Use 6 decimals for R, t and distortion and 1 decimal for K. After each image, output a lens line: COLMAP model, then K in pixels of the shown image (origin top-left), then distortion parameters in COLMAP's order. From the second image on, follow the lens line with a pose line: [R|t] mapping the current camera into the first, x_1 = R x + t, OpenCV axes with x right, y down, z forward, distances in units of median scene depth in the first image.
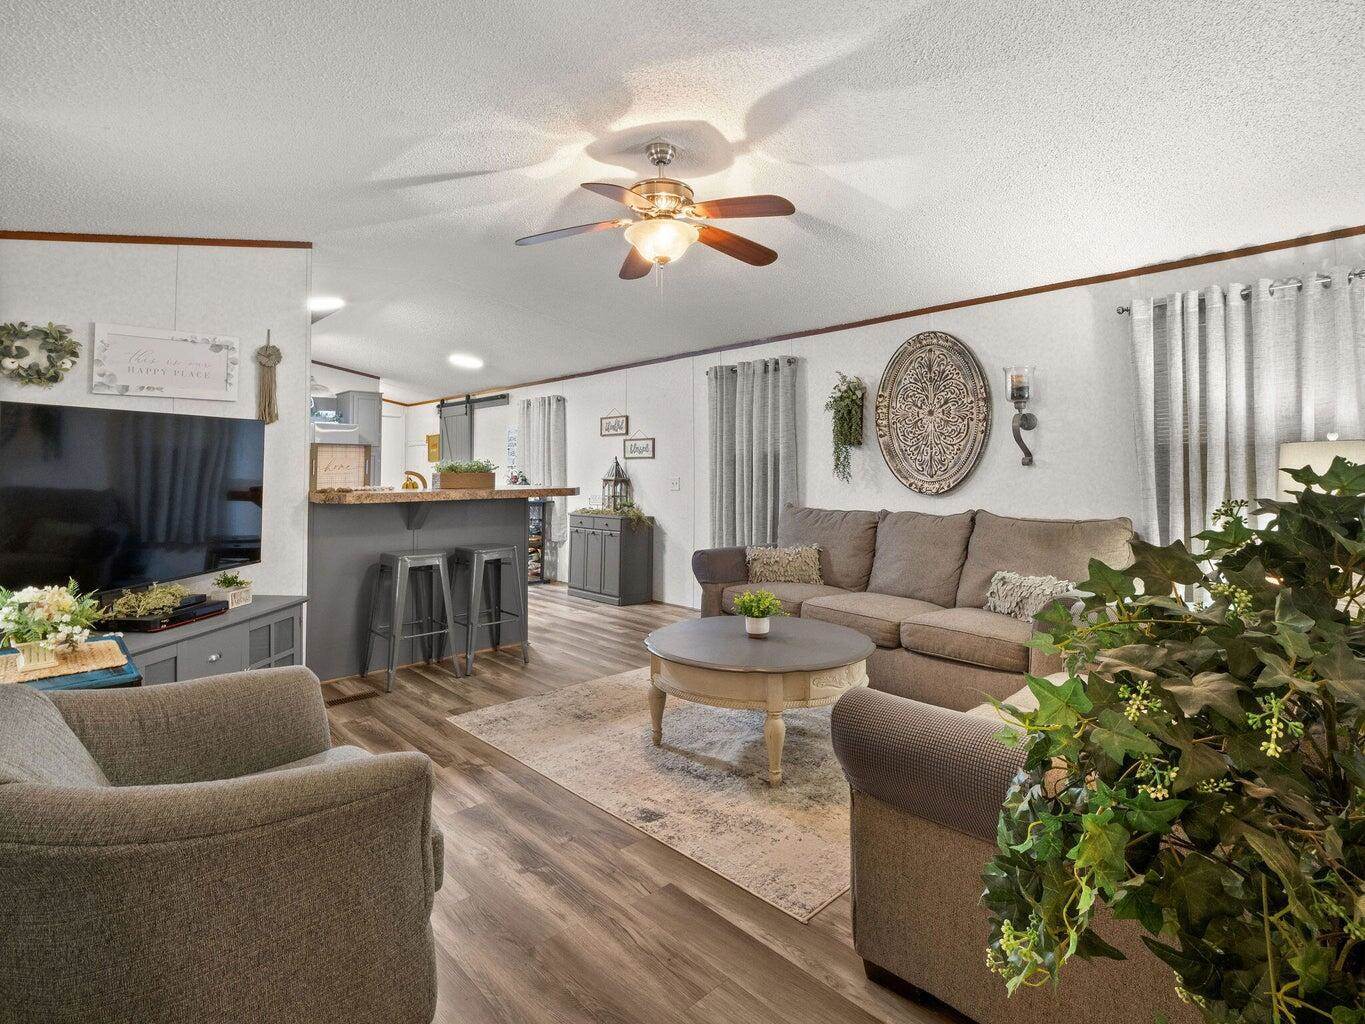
lens RADIAL K [[685.2, 0, 682.5], [0, 685.2, 512.0], [0, 0, 1]] dist [0.000655, 0.000115]
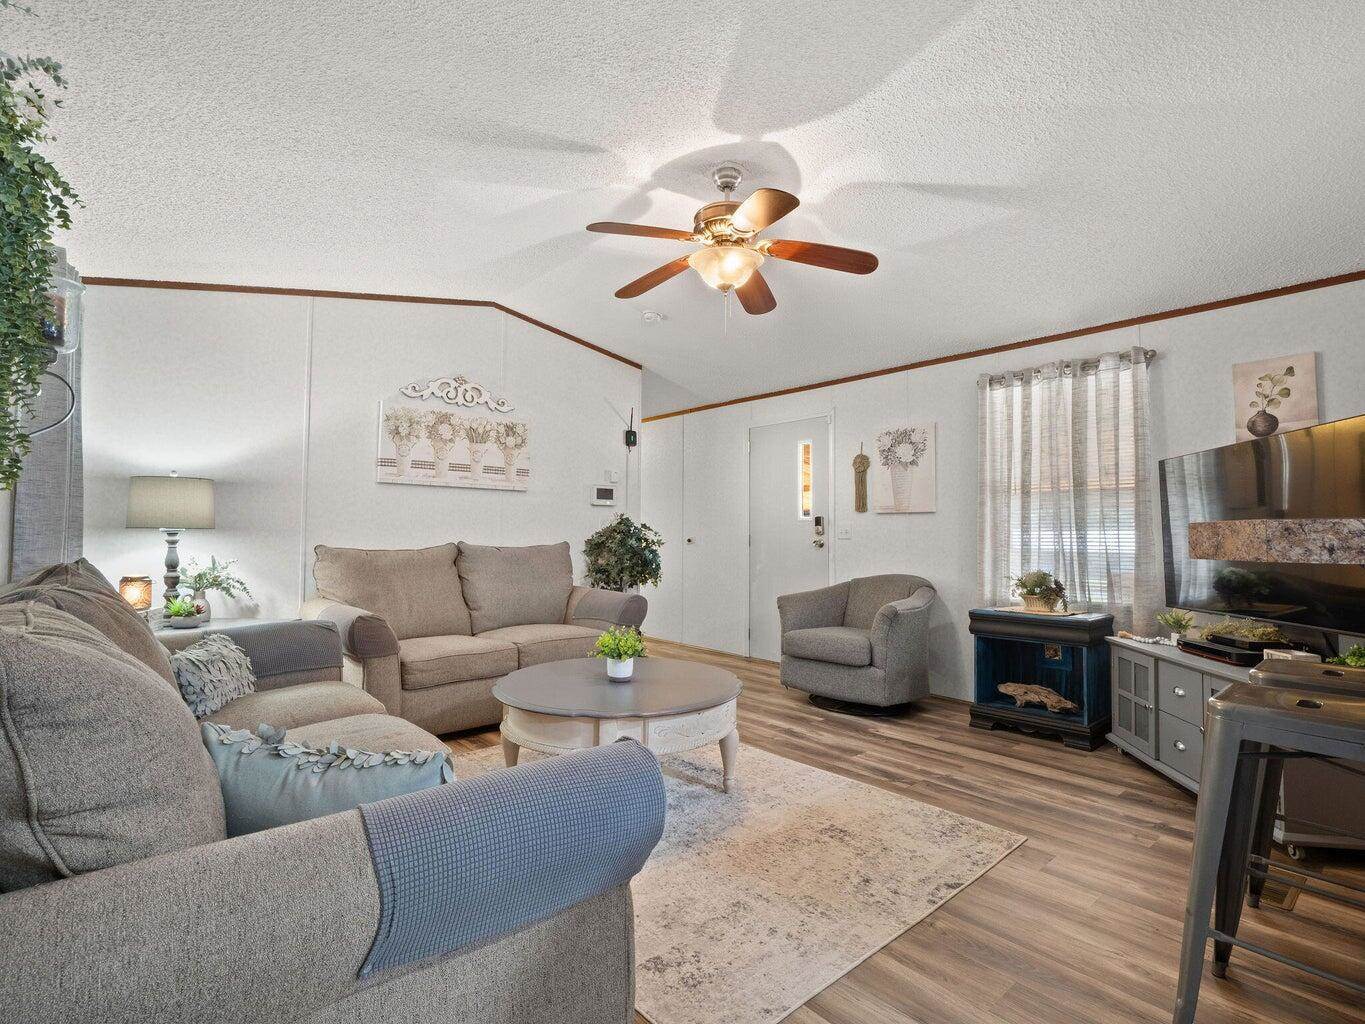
lens RADIAL K [[685.2, 0, 682.5], [0, 685.2, 512.0], [0, 0, 1]] dist [0.000655, 0.000115]
pose [[-0.999328, -0.003482, 0.036501, -0.004259], [-0.002962, 0.999894, 0.014281, -0.063412], [-0.036547, 0.014163, -0.999232, 2.034269]]
